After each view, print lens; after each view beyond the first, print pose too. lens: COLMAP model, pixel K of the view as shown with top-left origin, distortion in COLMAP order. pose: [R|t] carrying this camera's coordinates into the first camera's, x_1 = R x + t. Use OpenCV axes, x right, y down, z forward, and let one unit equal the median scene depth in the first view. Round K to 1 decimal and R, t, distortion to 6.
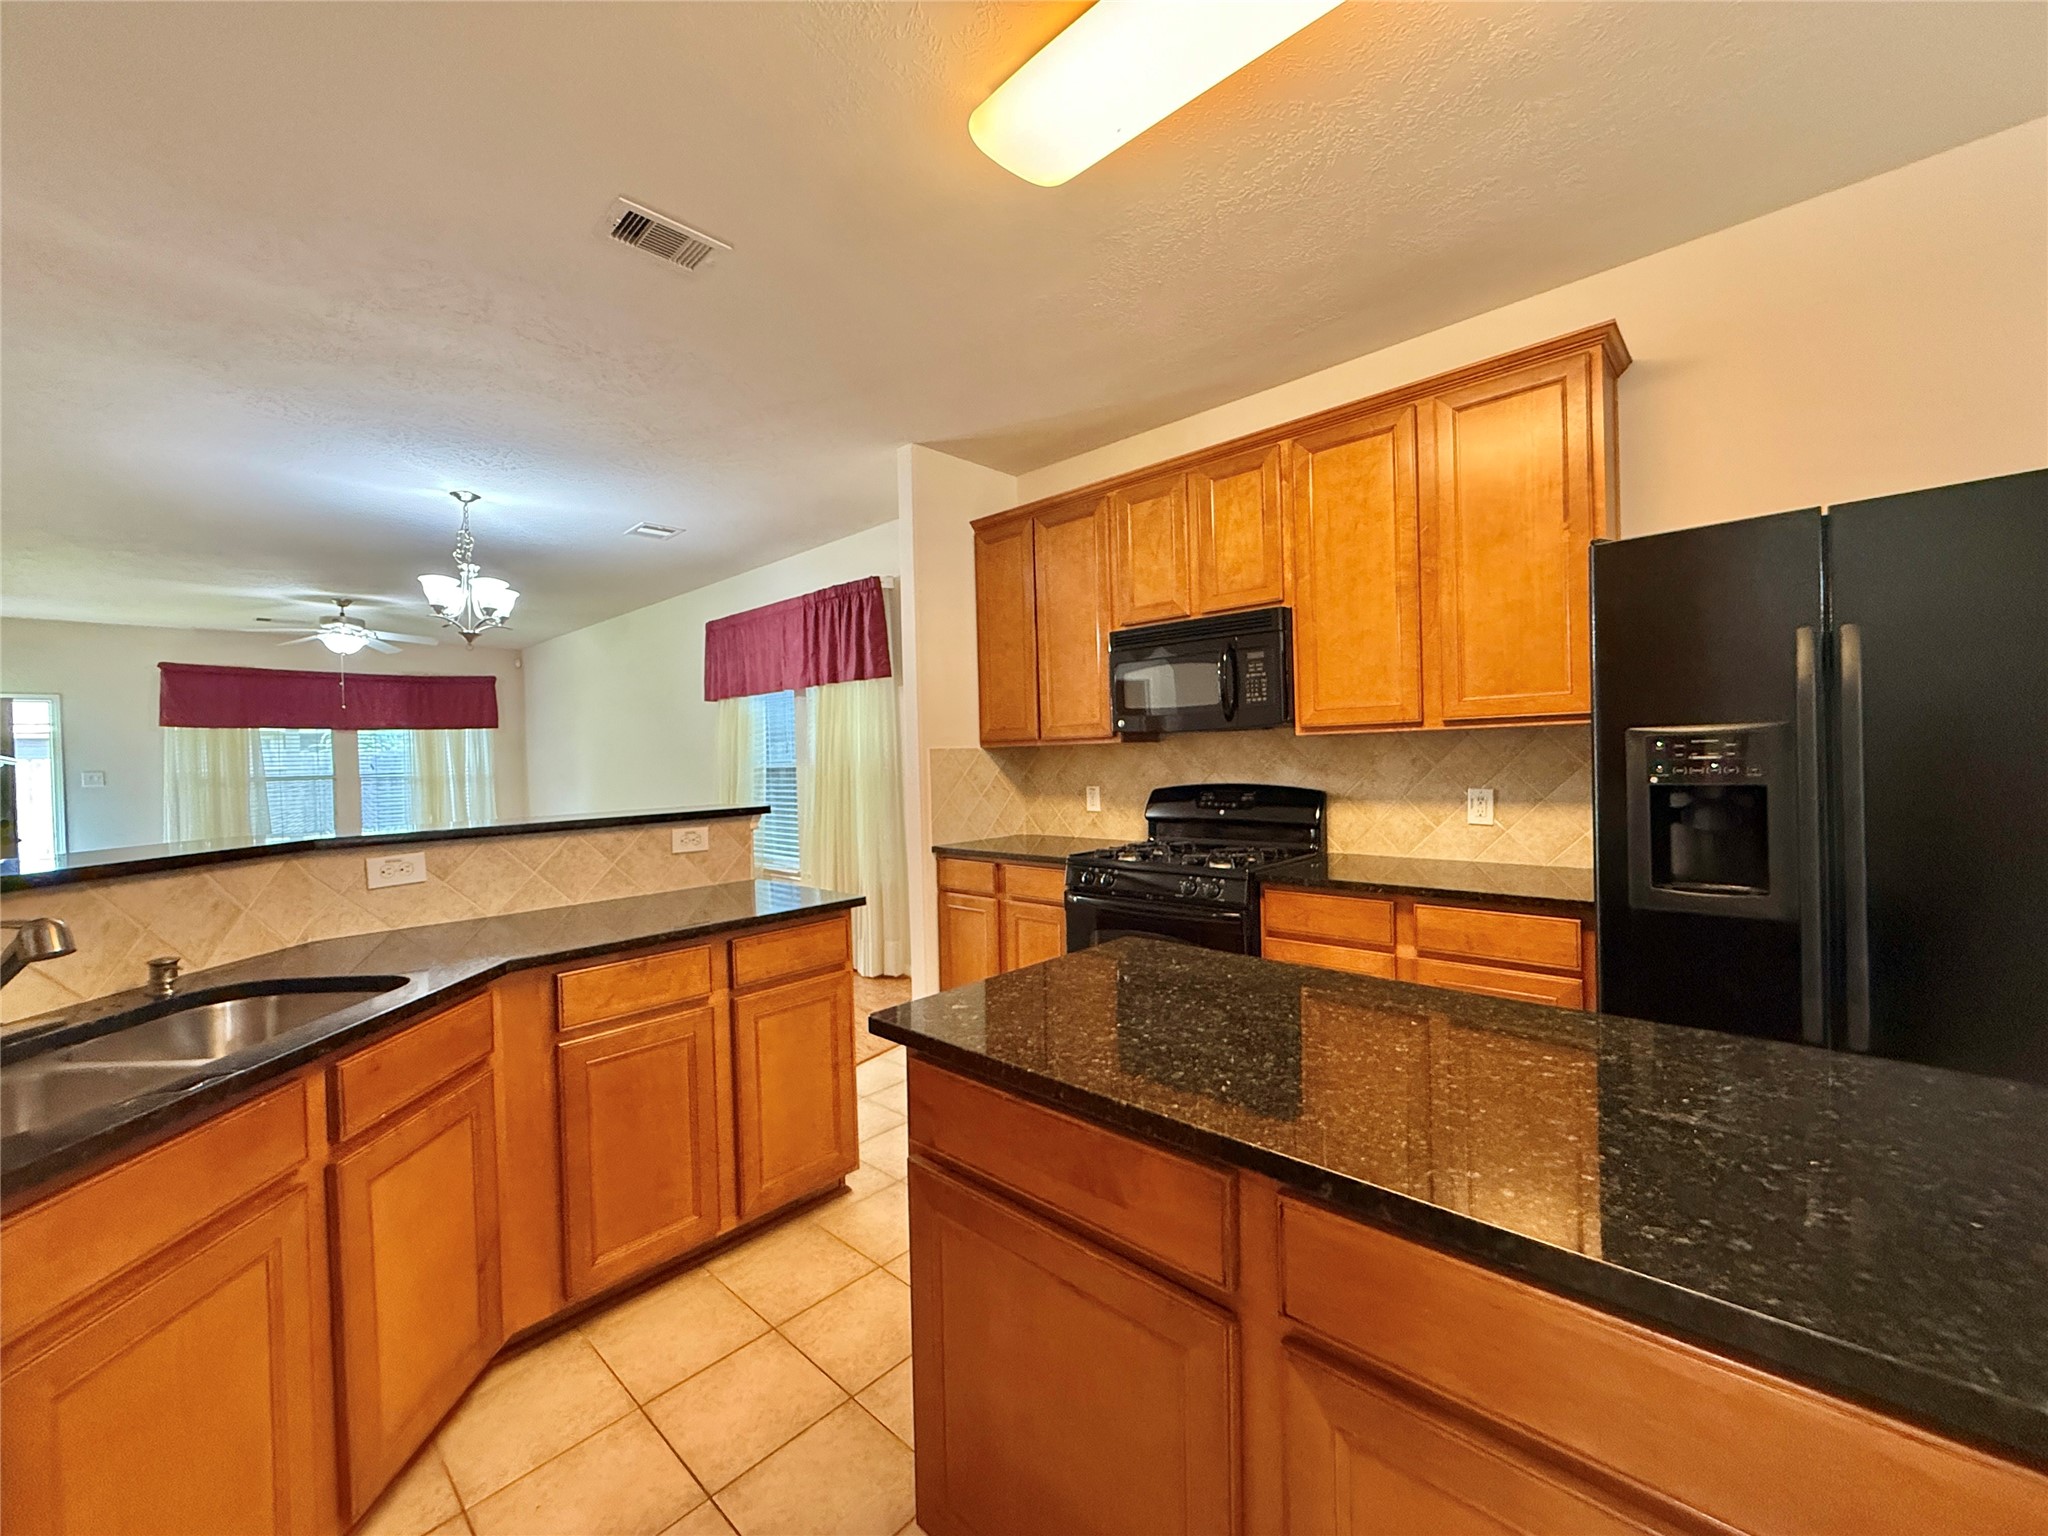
lens RADIAL K [[817.0, 0, 1020.3], [0, 817.0, 766.7], [0, 0, 1]] dist [-0.001796, 0.000661]
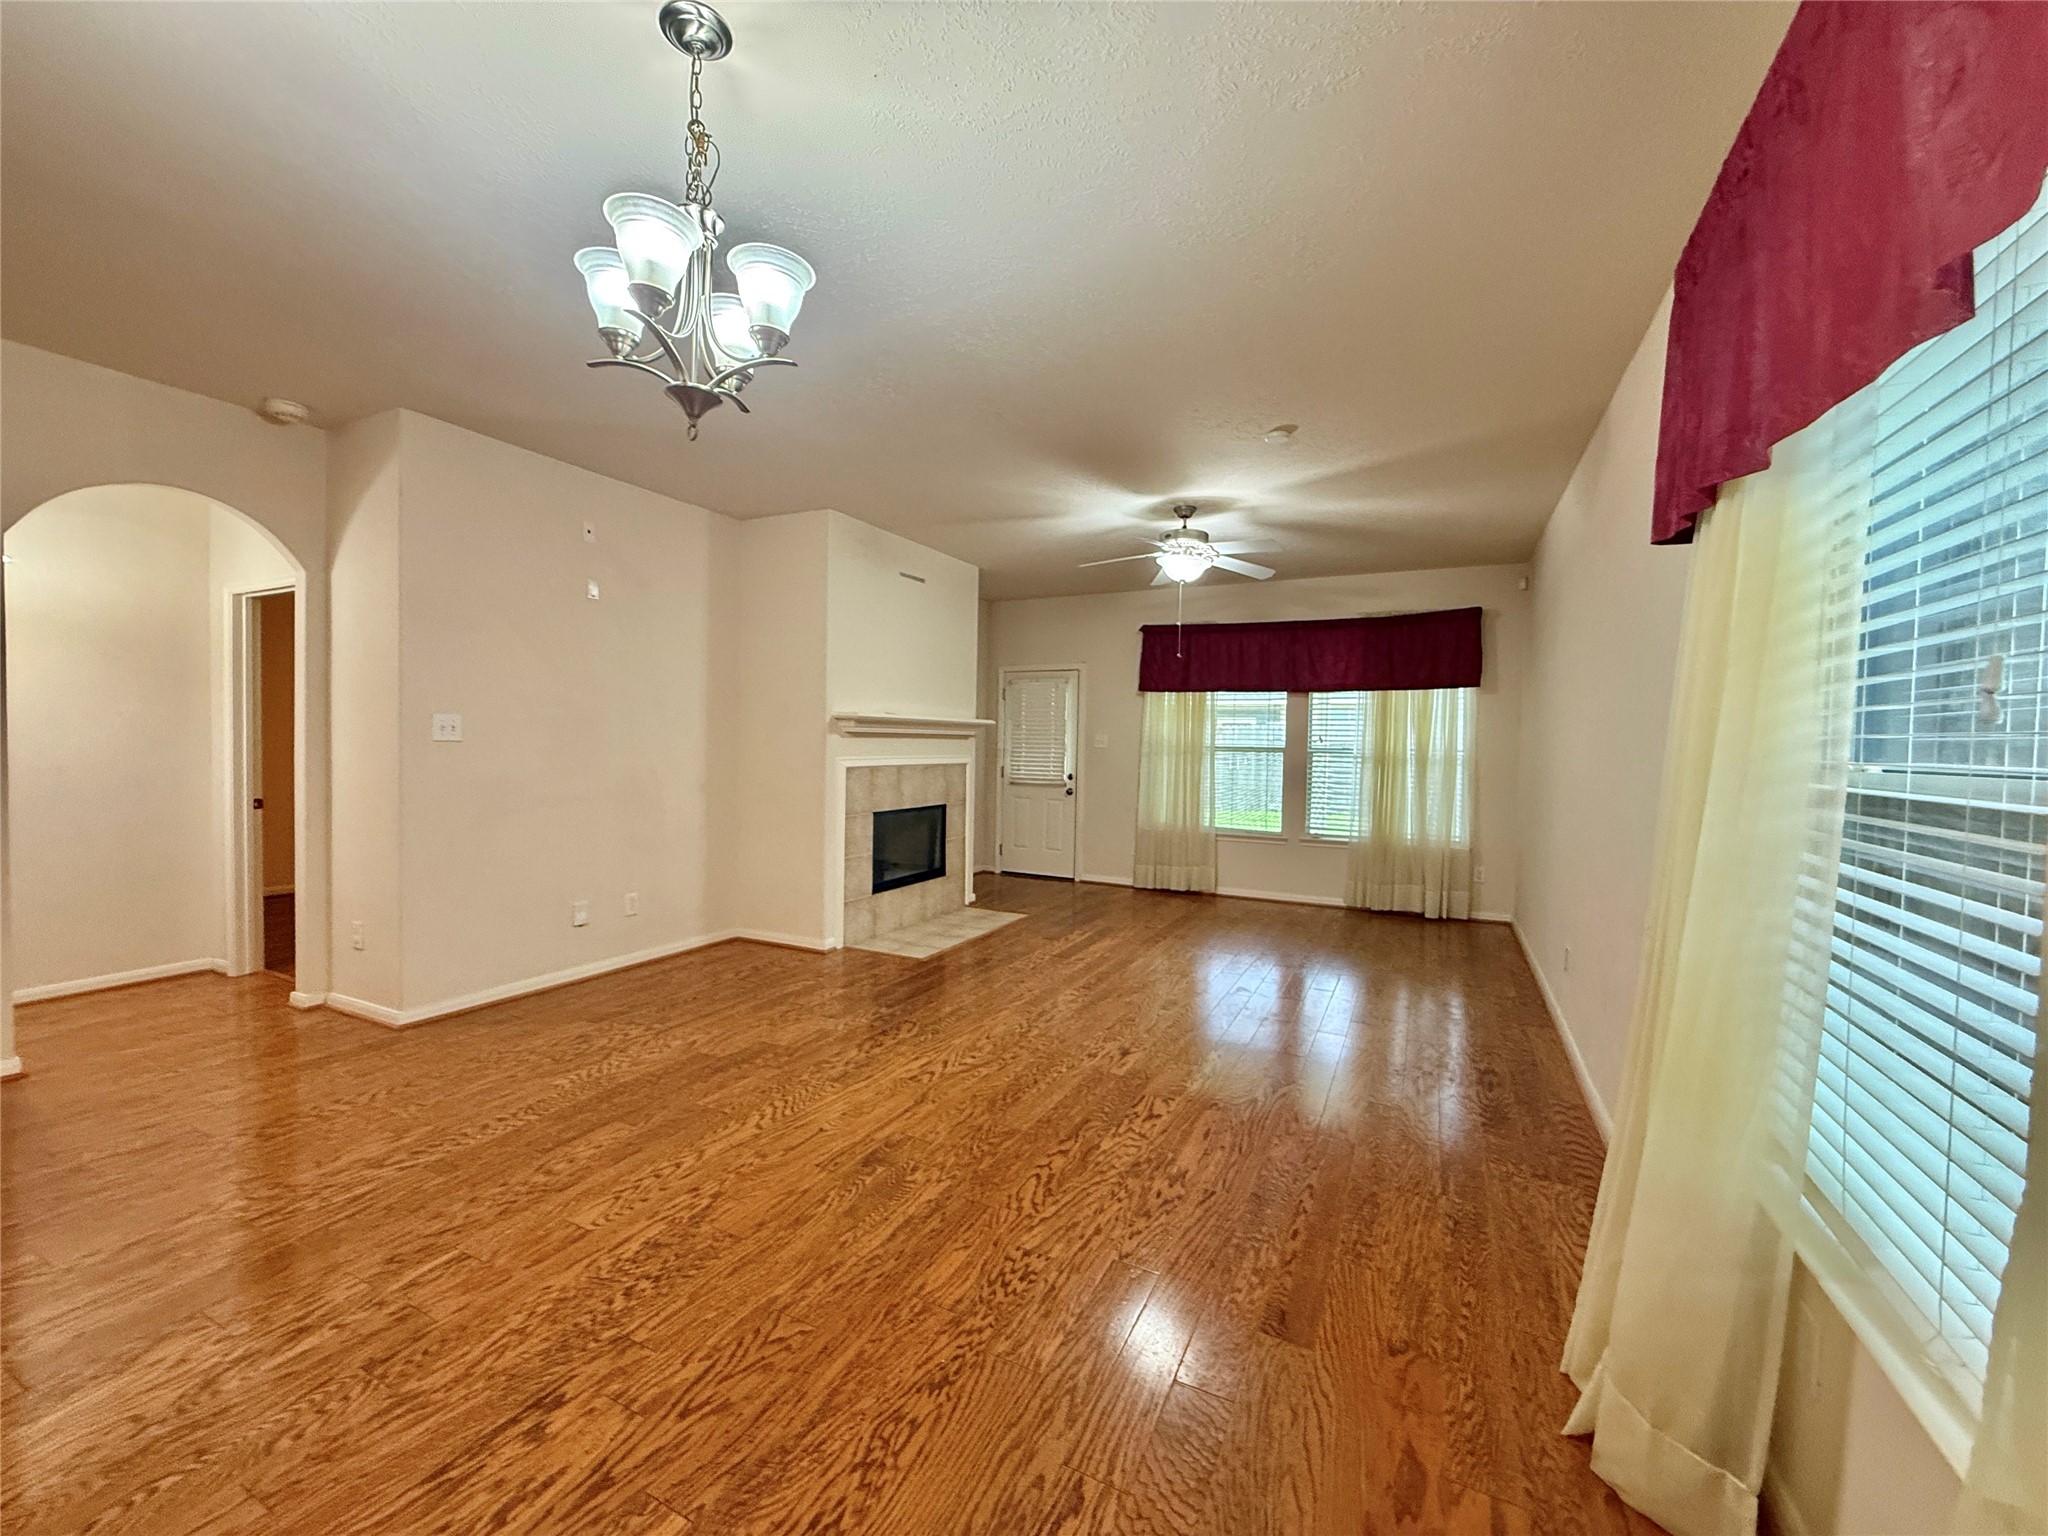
lens RADIAL K [[817.0, 0, 1020.3], [0, 817.0, 766.7], [0, 0, 1]] dist [-0.001796, 0.000661]
pose [[0.277498, 0.065418, -0.958496, -0.276010], [-0.038640, 0.997632, 0.056902, -0.016377], [0.959949, 0.021246, 0.279369, 1.165884]]
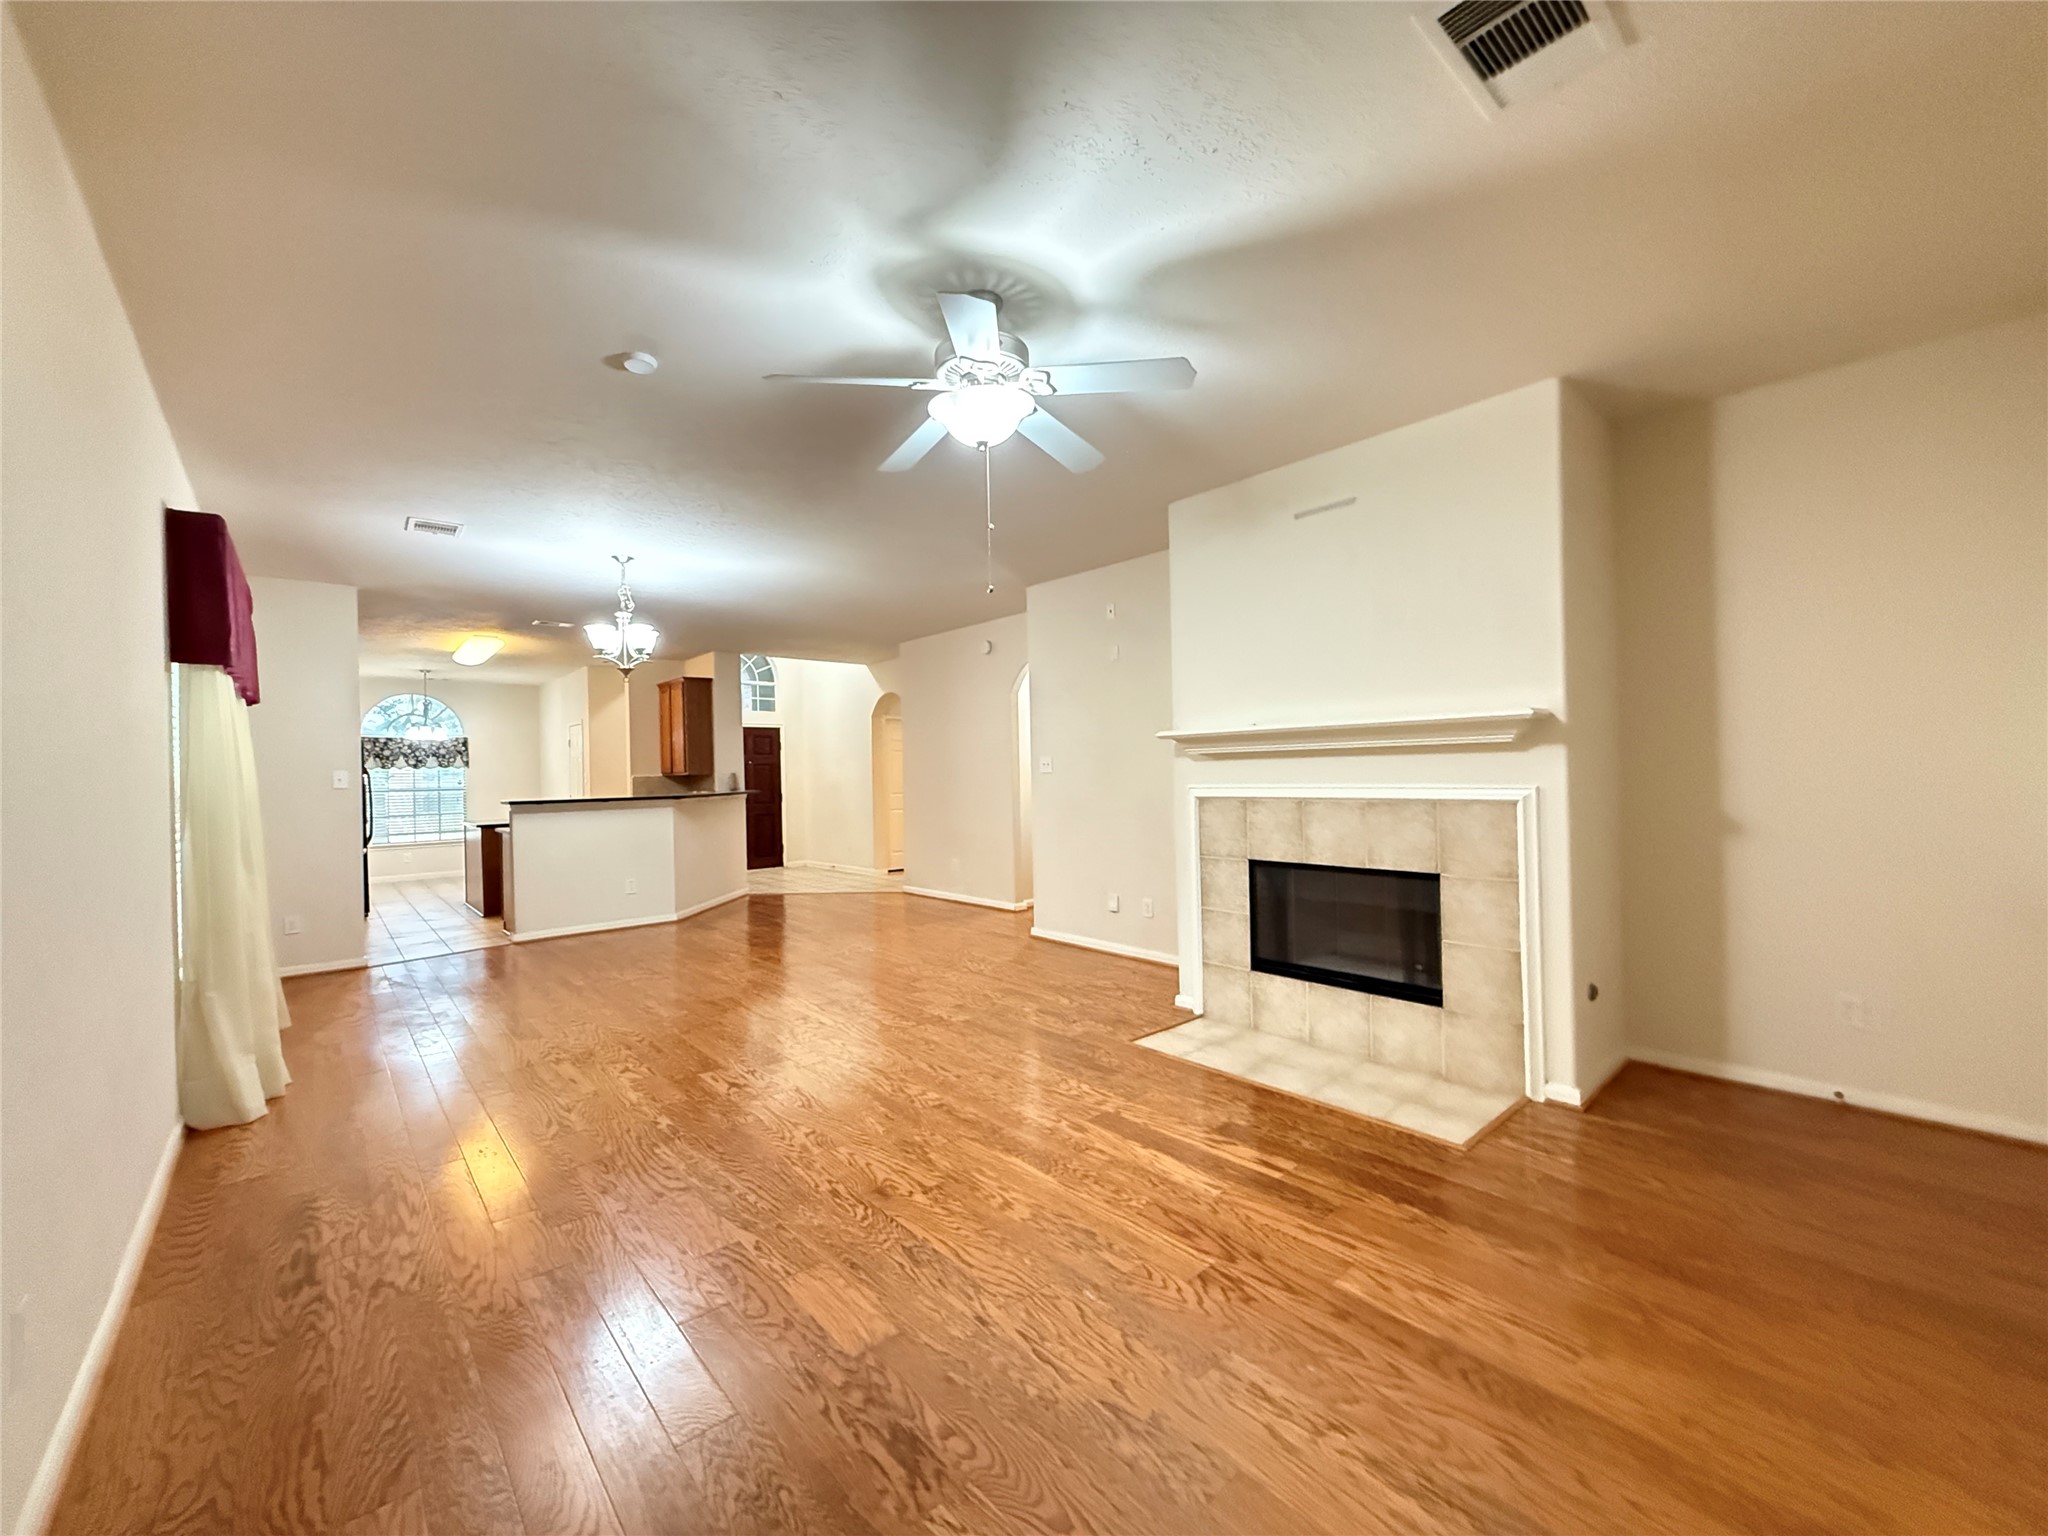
lens RADIAL K [[817.0, 0, 1020.3], [0, 817.0, 766.7], [0, 0, 1]] dist [-0.001796, 0.000661]
pose [[-0.993493, 0.052265, 0.101188, -1.549843], [0.052974, 0.998586, 0.004332, 0.013745], [-0.100819, 0.009664, -0.994858, 2.429883]]
